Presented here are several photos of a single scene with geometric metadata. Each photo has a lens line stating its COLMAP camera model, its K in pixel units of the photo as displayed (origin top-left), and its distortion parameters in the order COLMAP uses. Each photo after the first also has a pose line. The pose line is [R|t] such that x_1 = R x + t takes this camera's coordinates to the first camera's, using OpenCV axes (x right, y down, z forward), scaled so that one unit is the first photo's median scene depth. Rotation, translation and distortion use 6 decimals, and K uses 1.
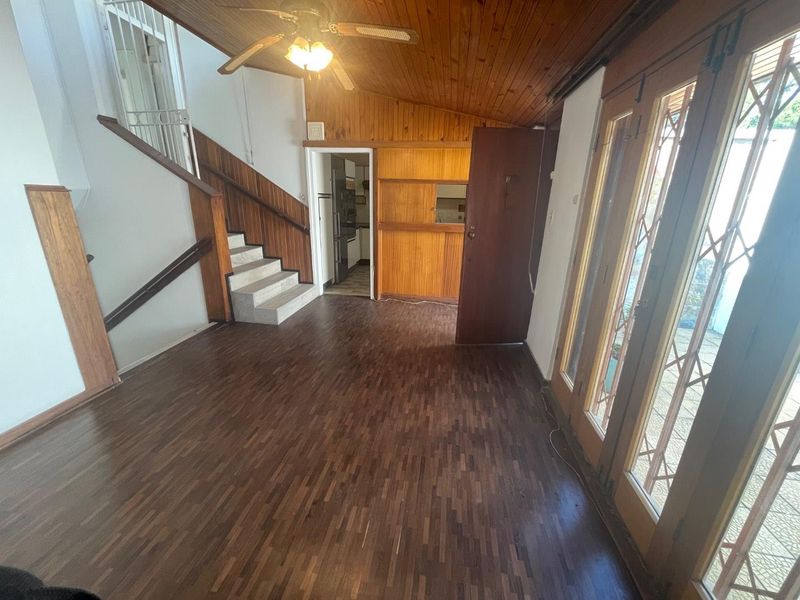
lens RADIAL K [[322.1, 0, 401.3], [0, 322.1, 299.3], [0, 0, 1]] dist [0.000514, -0.000051]
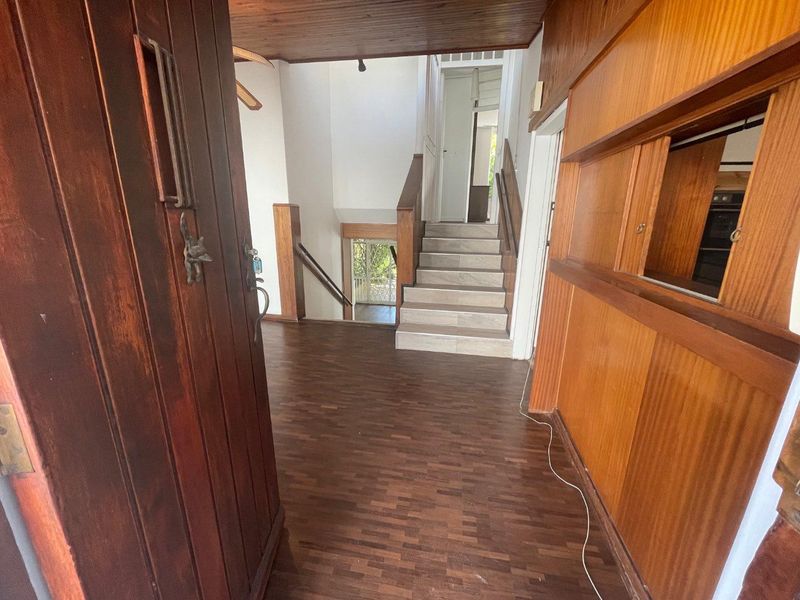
lens RADIAL K [[322.1, 0, 401.3], [0, 322.1, 299.3], [0, 0, 1]] dist [0.000514, -0.000051]
pose [[-0.016595, 0.226414, -0.973890, 0.471034], [-0.313634, 0.923686, 0.220086, -0.255192], [0.949399, 0.309098, 0.055682, 0.942143]]
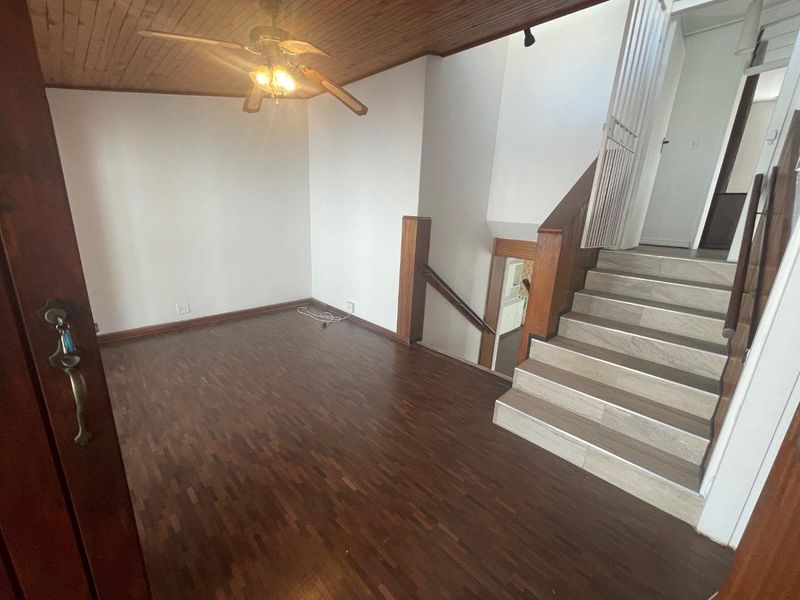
lens RADIAL K [[320.2, 0, 398.4], [0, 320.2, 301.0], [0, 0, 1]] dist [-0.001225, -0.000232]
pose [[-0.582017, 0.161892, -0.796898, 0.208350], [-0.305644, 0.864573, 0.398868, -0.339248], [0.753550, 0.475715, -0.453715, 1.056240]]
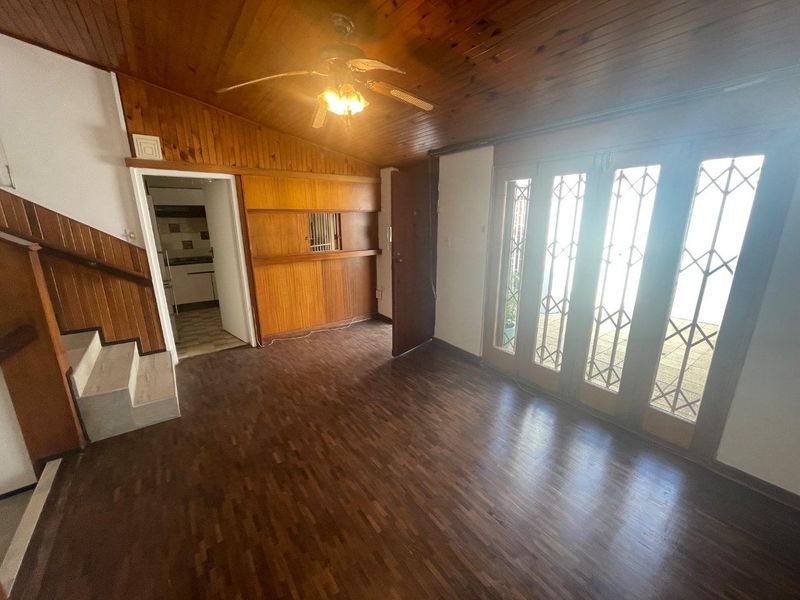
lens RADIAL K [[322.1, 0, 401.3], [0, 322.1, 299.3], [0, 0, 1]] dist [0.000514, -0.000051]
pose [[0.708013, -0.204264, 0.676013, -0.473864], [0.232262, 0.971355, 0.050249, -0.095813], [-0.666913, 0.121435, 0.735174, 0.125010]]
